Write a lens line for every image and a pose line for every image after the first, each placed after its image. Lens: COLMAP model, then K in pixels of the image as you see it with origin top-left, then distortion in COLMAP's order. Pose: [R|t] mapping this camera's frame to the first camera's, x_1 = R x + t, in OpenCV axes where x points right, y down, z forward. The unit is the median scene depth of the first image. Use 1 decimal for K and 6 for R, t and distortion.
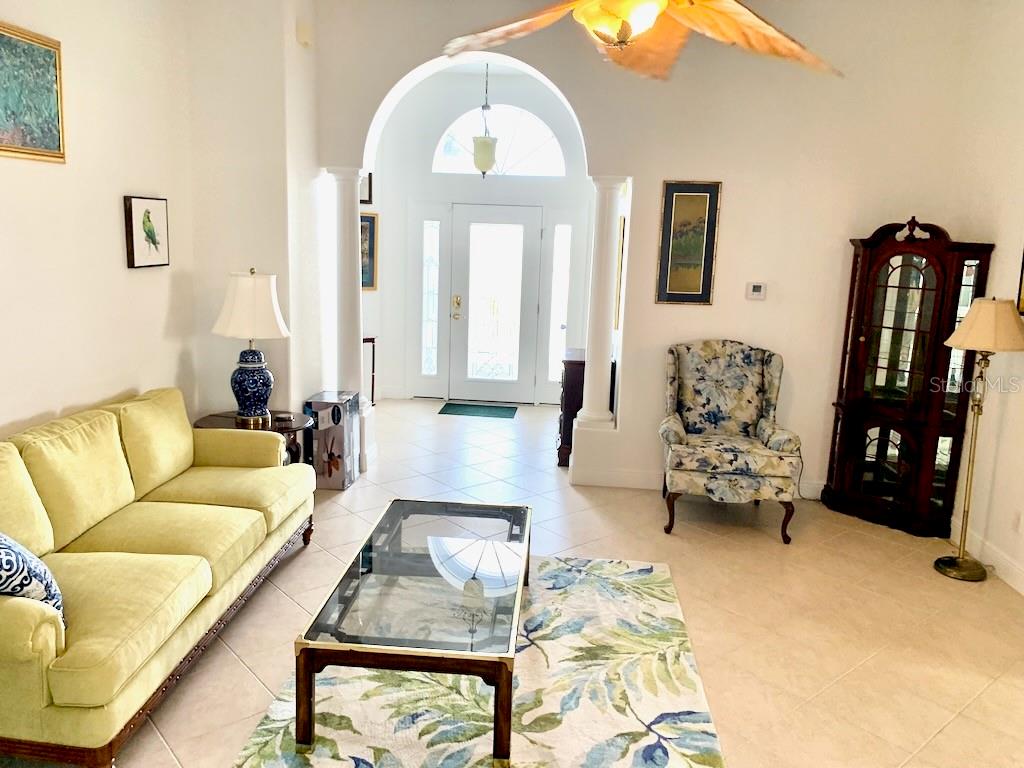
lens RADIAL K [[804.1, 0, 509.7], [0, 804.1, 379.0], [0, 0, 1]] dist [0.010127, 0.013754]
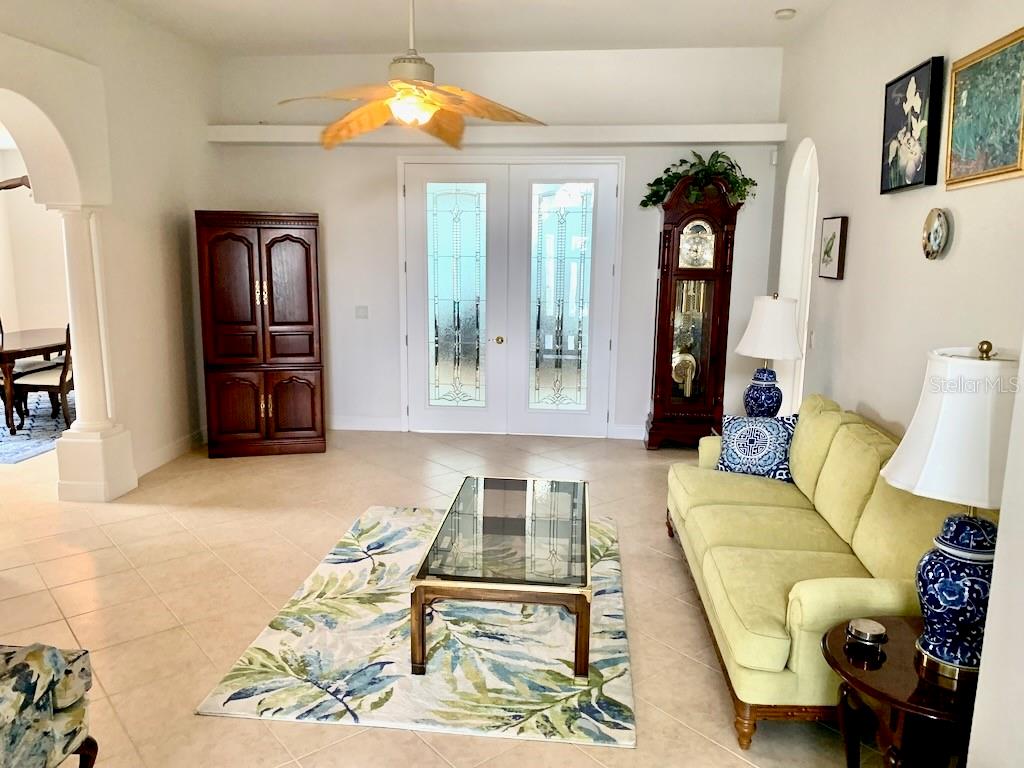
lens RADIAL K [[773.3, 0, 508.9], [0, 773.3, 388.3], [0, 0, 1]] dist [0.014148, -0.008987]
pose [[-0.998540, -0.052186, 0.013960, -0.081734], [-0.043733, 0.932622, 0.358194, -0.345233], [-0.031712, 0.357060, -0.933543, 1.914944]]
